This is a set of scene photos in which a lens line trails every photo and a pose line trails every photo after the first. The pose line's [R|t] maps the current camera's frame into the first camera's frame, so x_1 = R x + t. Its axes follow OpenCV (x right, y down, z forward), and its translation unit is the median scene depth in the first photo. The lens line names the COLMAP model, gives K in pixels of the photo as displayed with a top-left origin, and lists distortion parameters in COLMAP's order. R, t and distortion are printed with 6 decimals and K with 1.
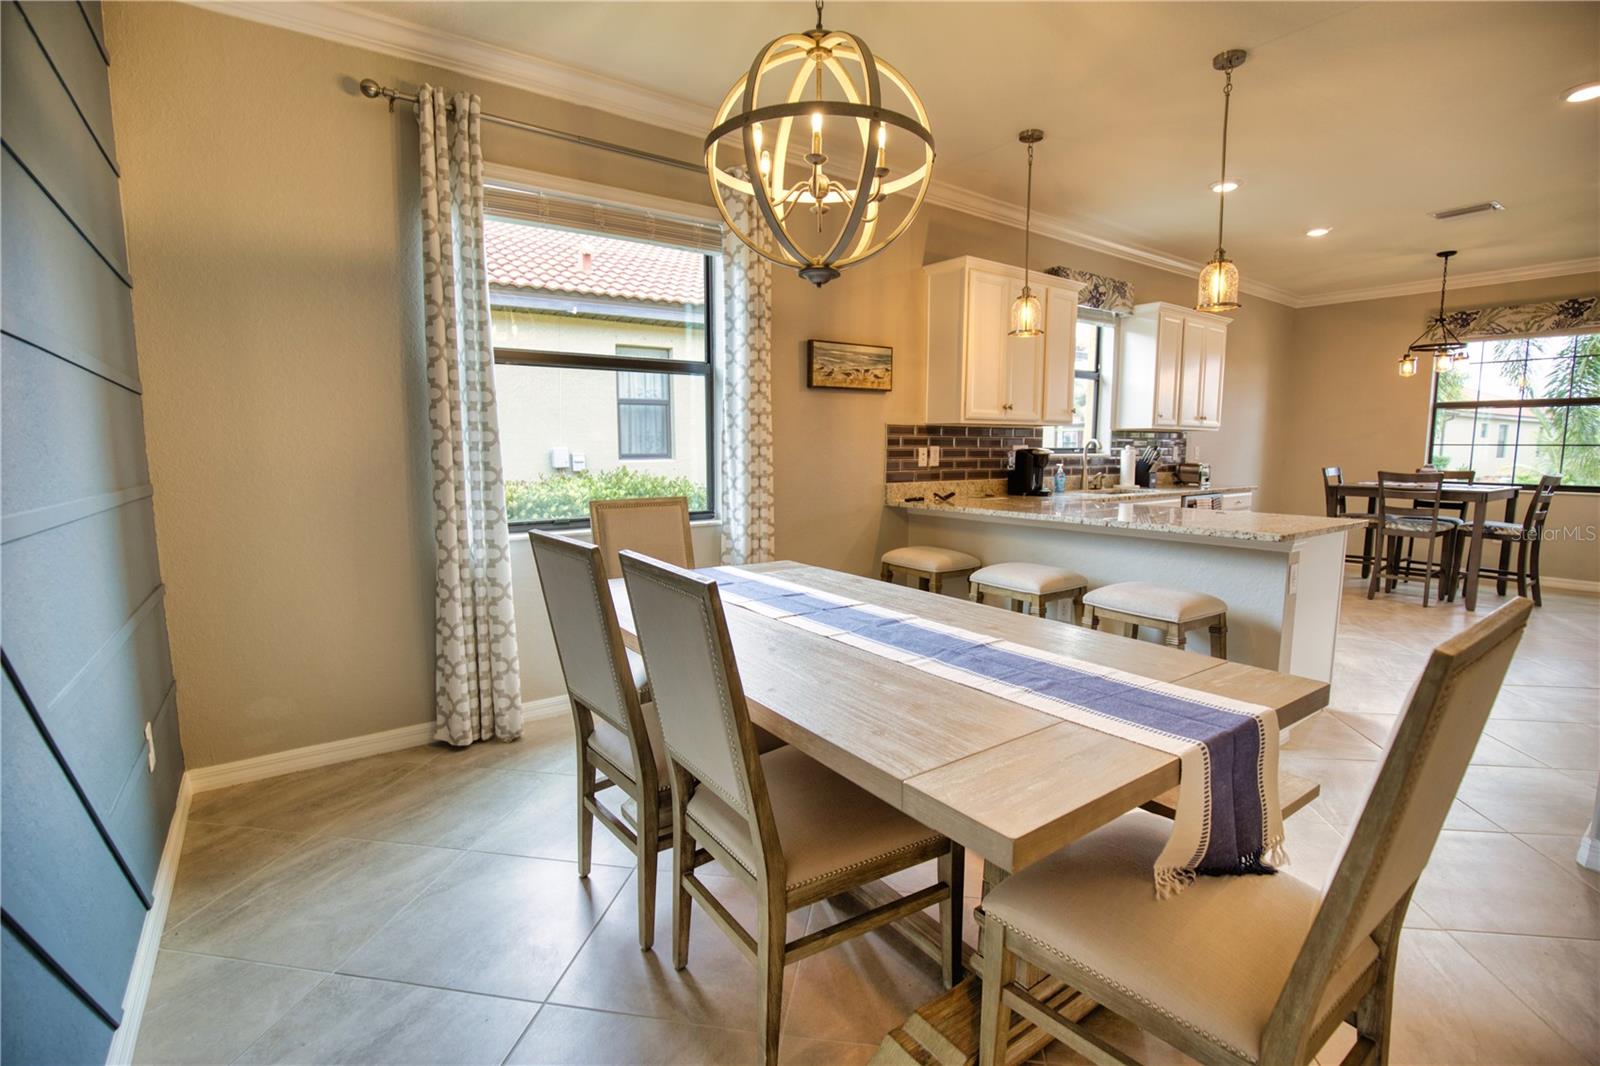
lens RADIAL K [[730.3, 0, 809.5], [0, 730.3, 538.3], [0, 0, 1]] dist [-0.036958, 0.006488]
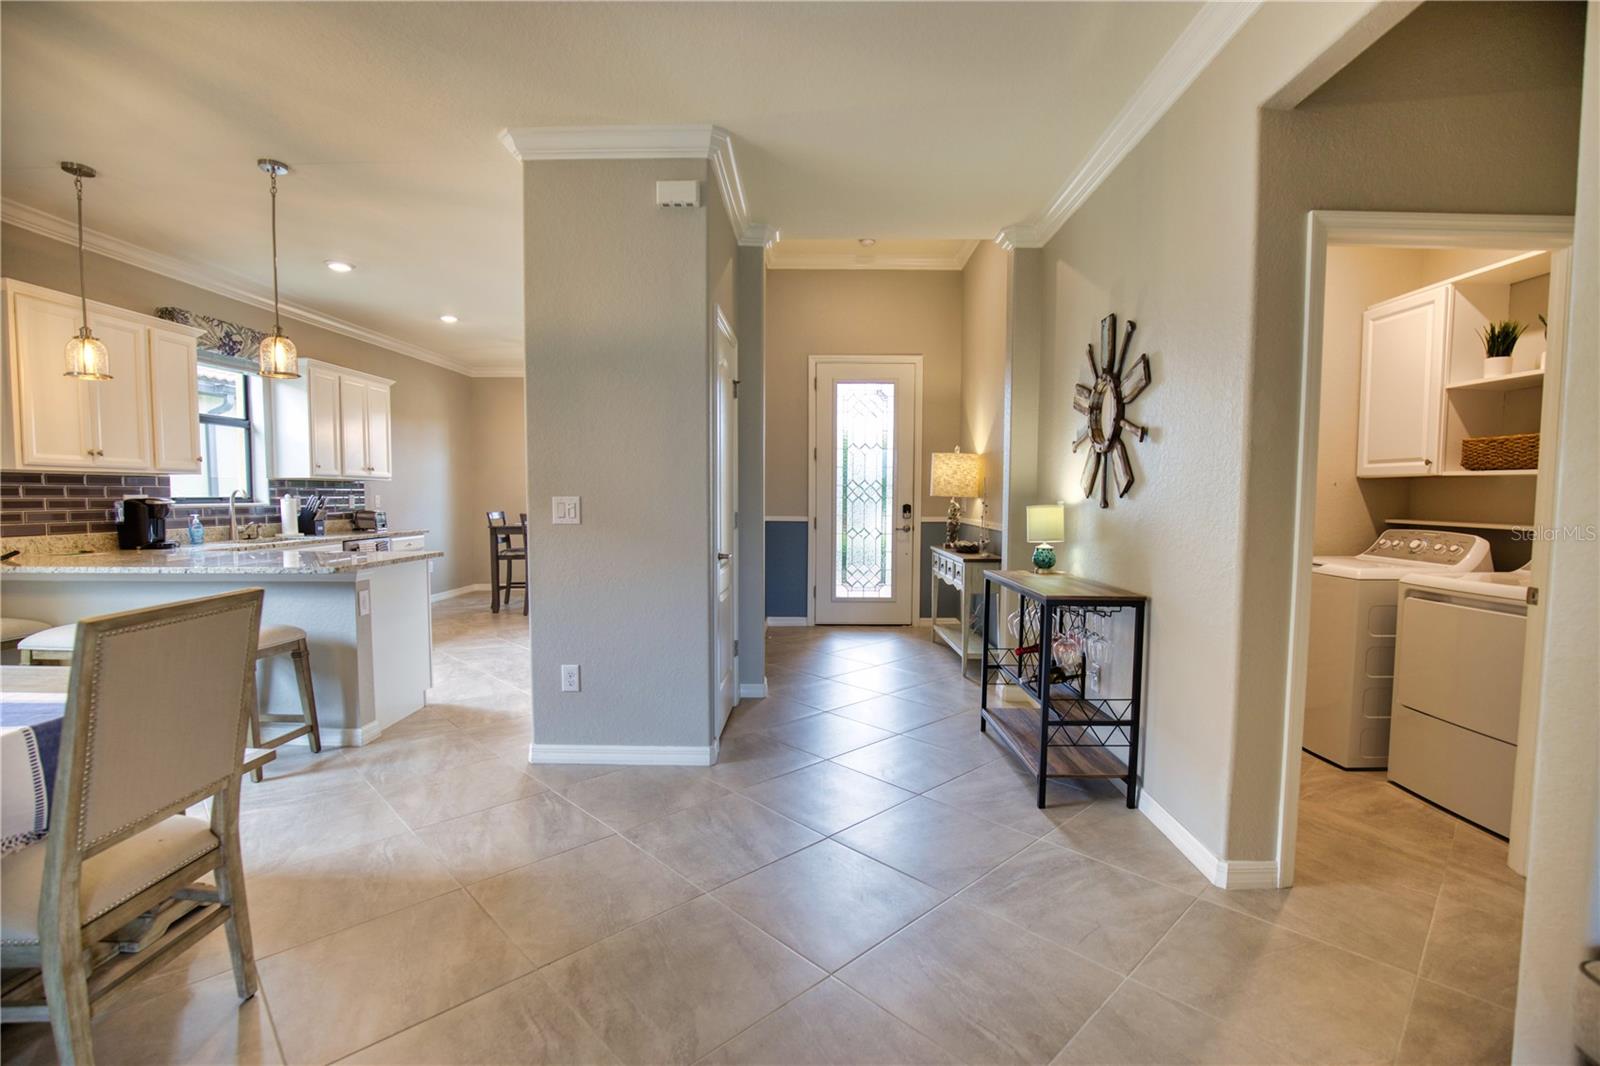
lens RADIAL K [[732.2, 0, 807.5], [0, 732.2, 541.9], [0, 0, 1]] dist [-0.039095, 0.010333]
pose [[0.607813, -0.049450, 0.792539, 0.084576], [0.097695, 0.995134, -0.012834, 0.022390], [-0.788048, 0.085228, 0.609686, -0.184523]]
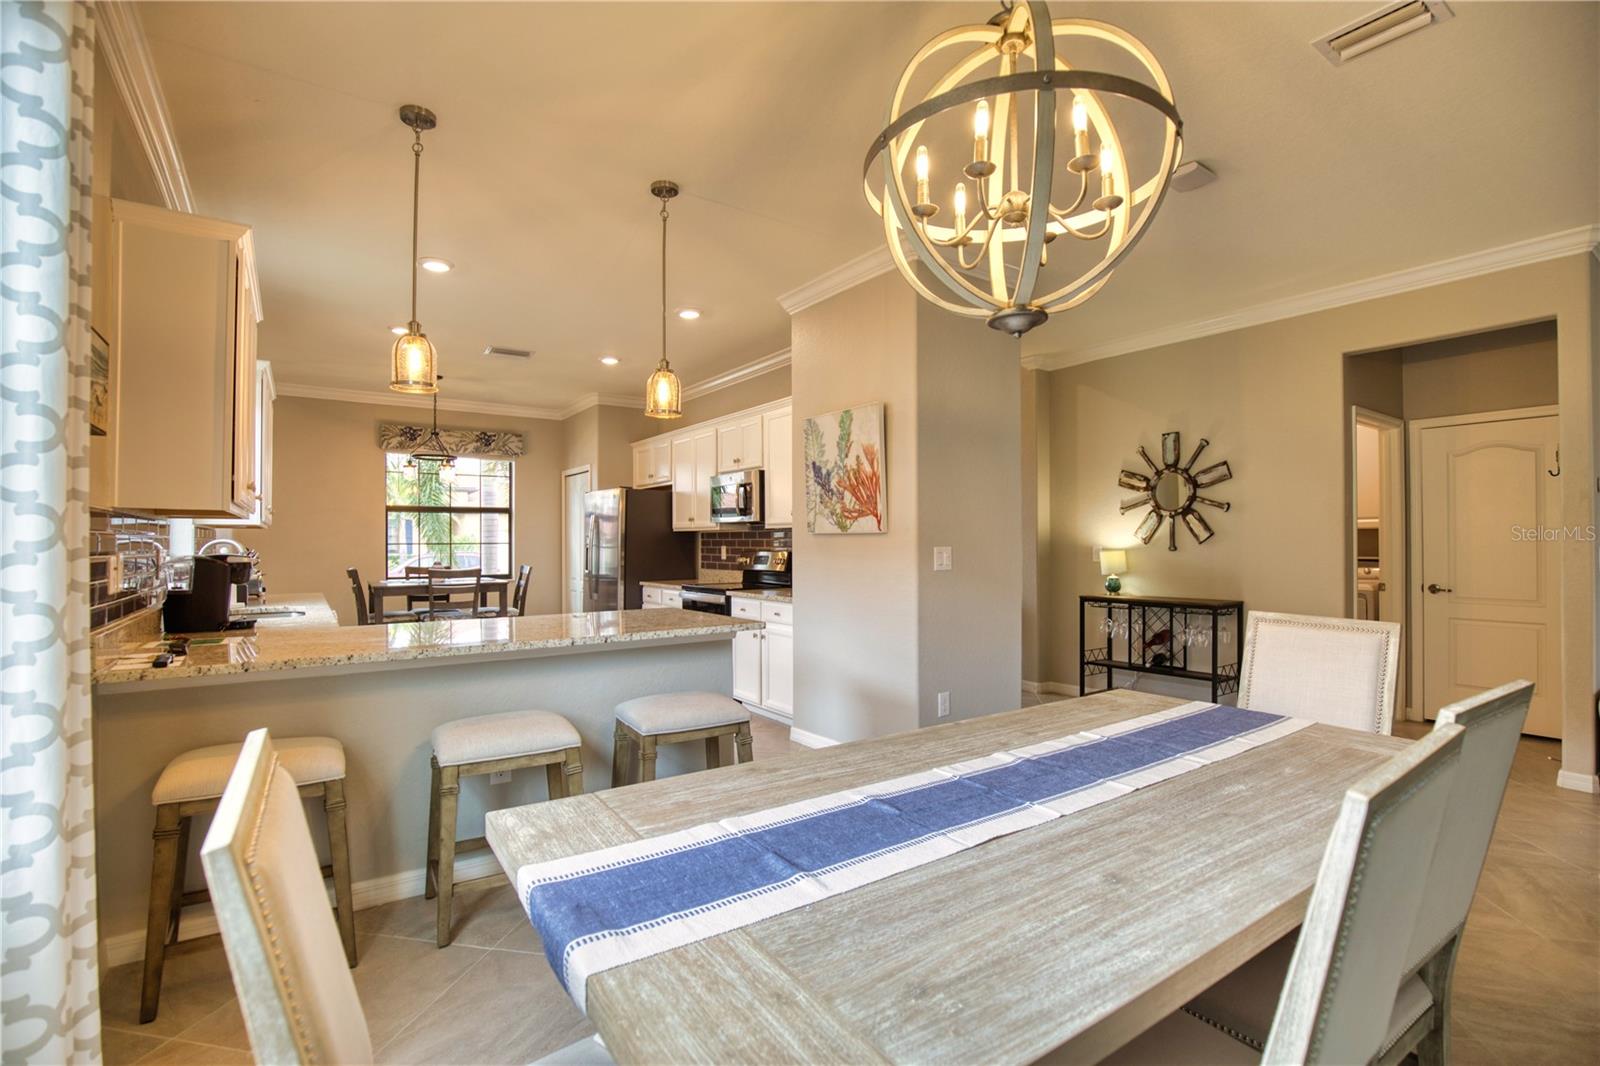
lens RADIAL K [[732.2, 0, 807.5], [0, 732.2, 541.9], [0, 0, 1]] dist [-0.039095, 0.010333]
pose [[0.027572, 0.001467, 0.999619, -0.255325], [0.130348, 0.991455, -0.005050, -0.057992], [-0.991085, 0.130438, 0.027145, 0.426408]]
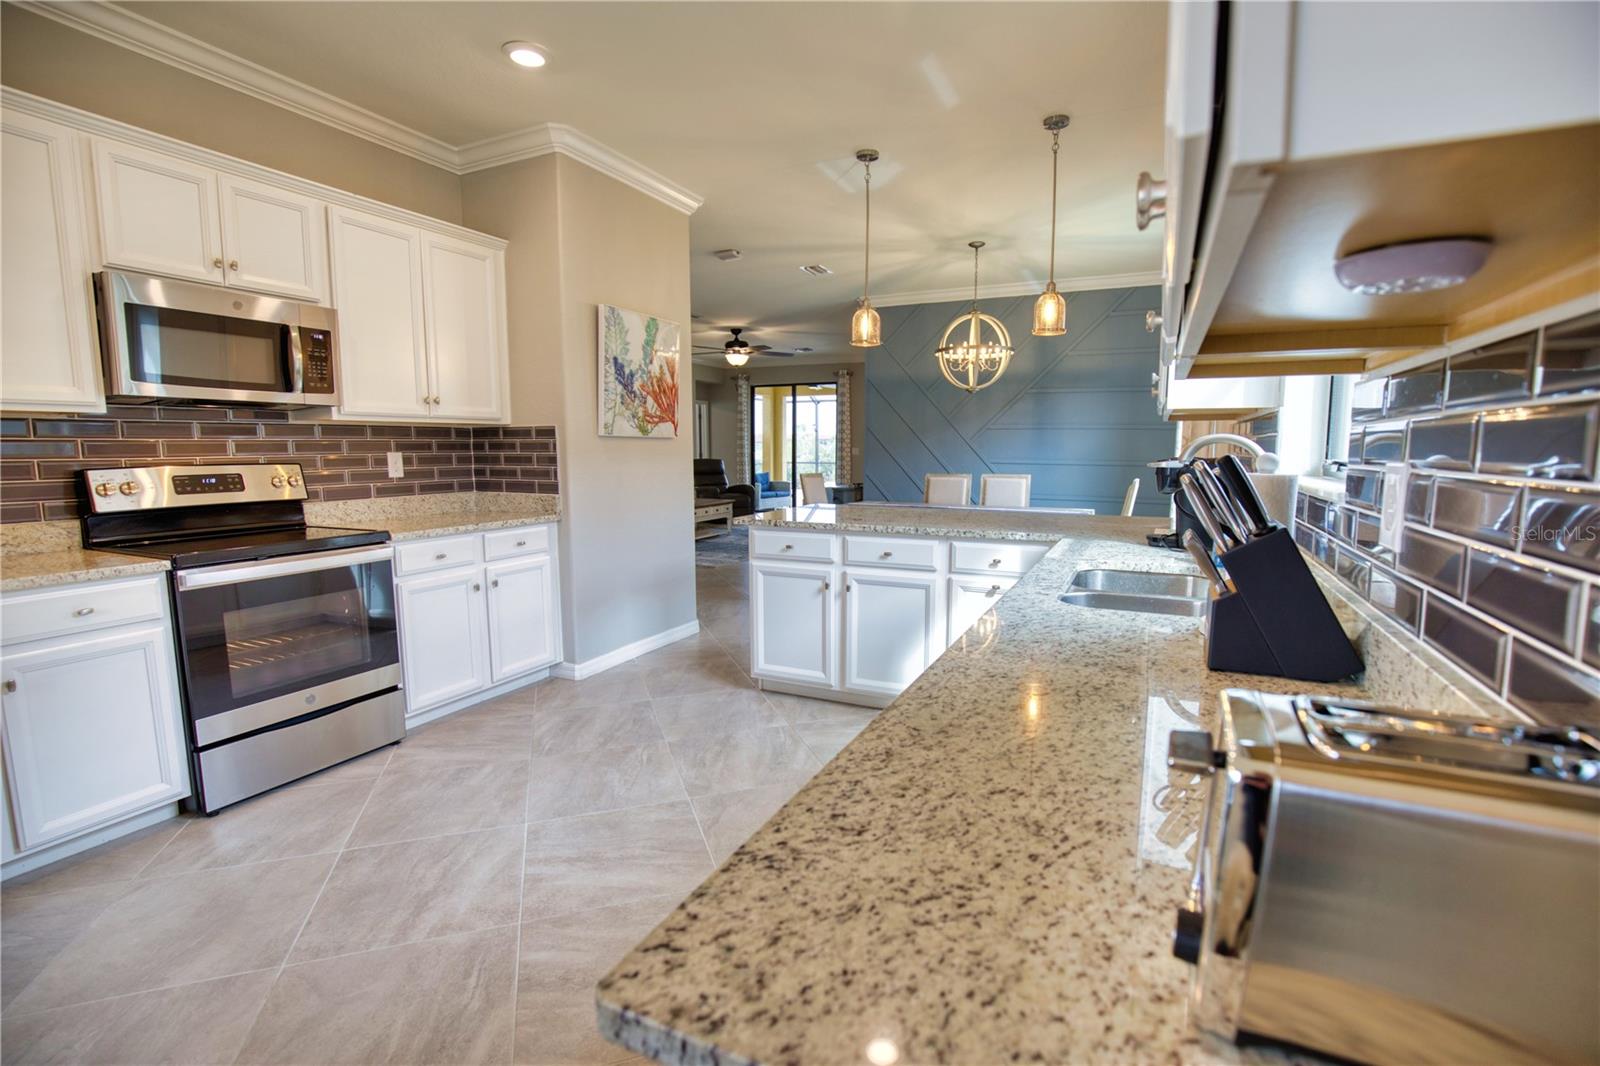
lens RADIAL K [[729.0, 0, 807.9], [0, 729.0, 541.4], [0, 0, 1]] dist [-0.042054, 0.009899]
pose [[-0.884911, 0.060104, -0.461866, 0.692757], [-0.059235, 0.969063, 0.239599, -0.151748], [0.461978, 0.239383, -0.853974, 1.161659]]
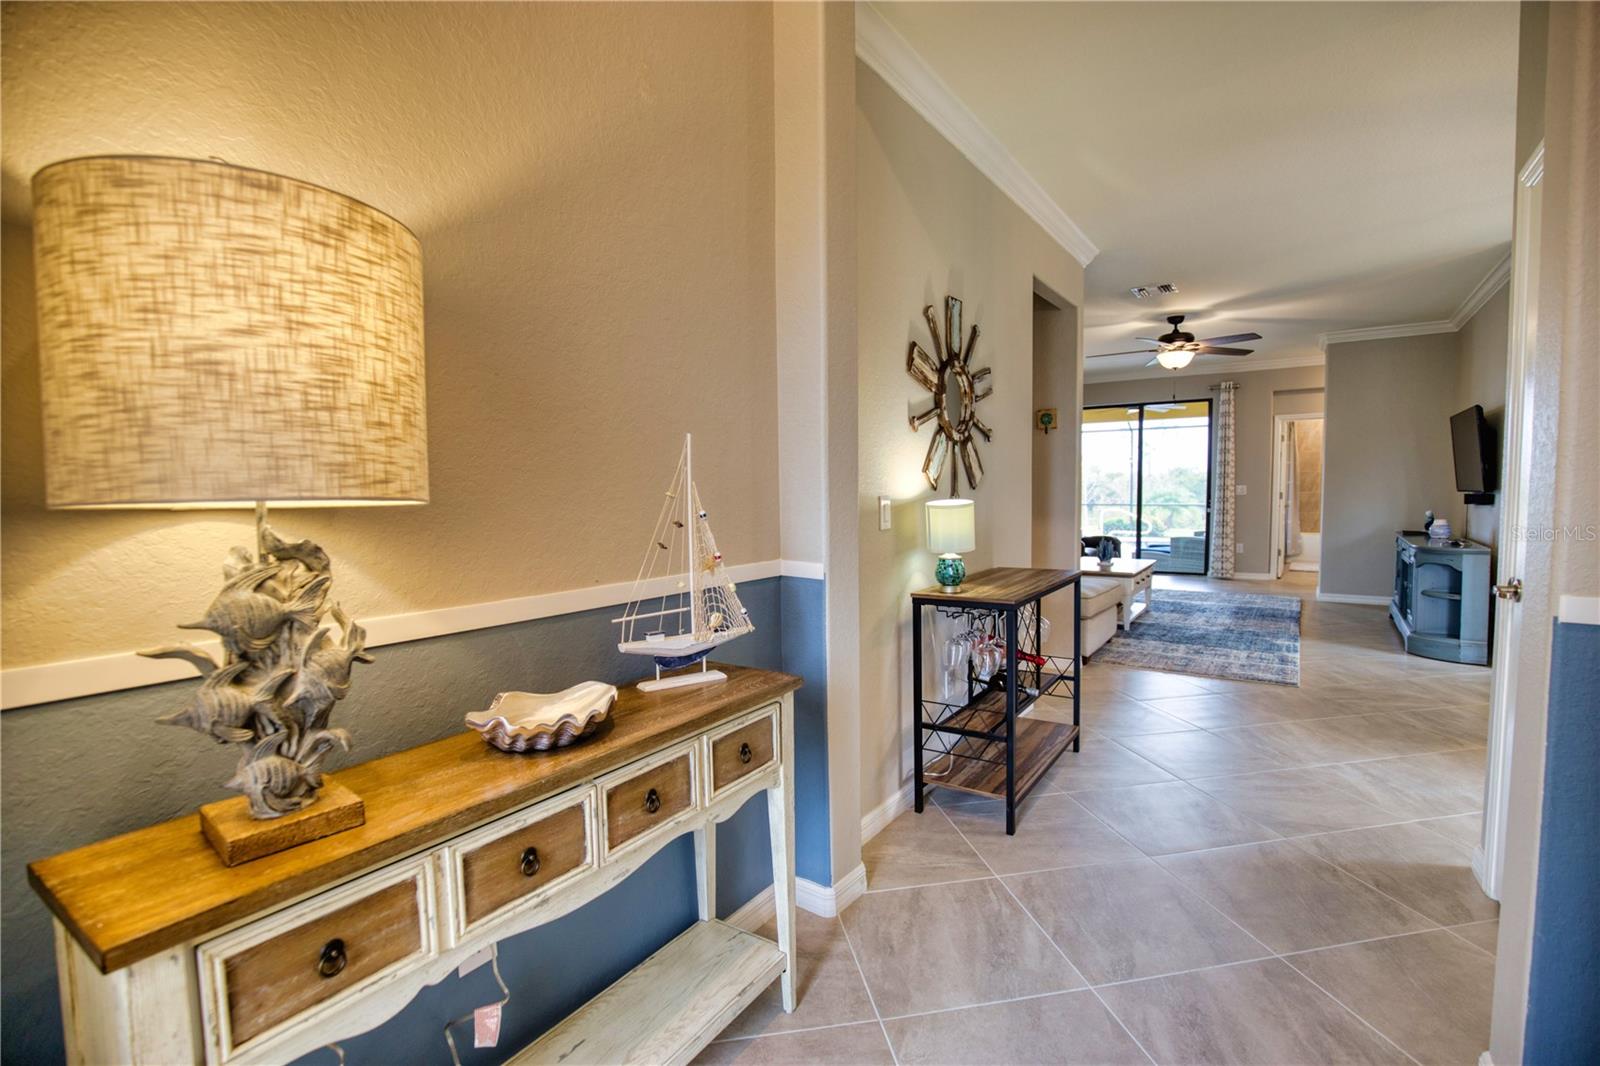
lens RADIAL K [[732.2, 0, 807.5], [0, 732.2, 541.9], [0, 0, 1]] dist [-0.039095, 0.010333]
pose [[-0.946513, 0.037719, -0.320453, 0.991458], [-0.025376, 0.981366, 0.190464, -0.063497], [0.321666, 0.188408, -0.927919, 0.473179]]
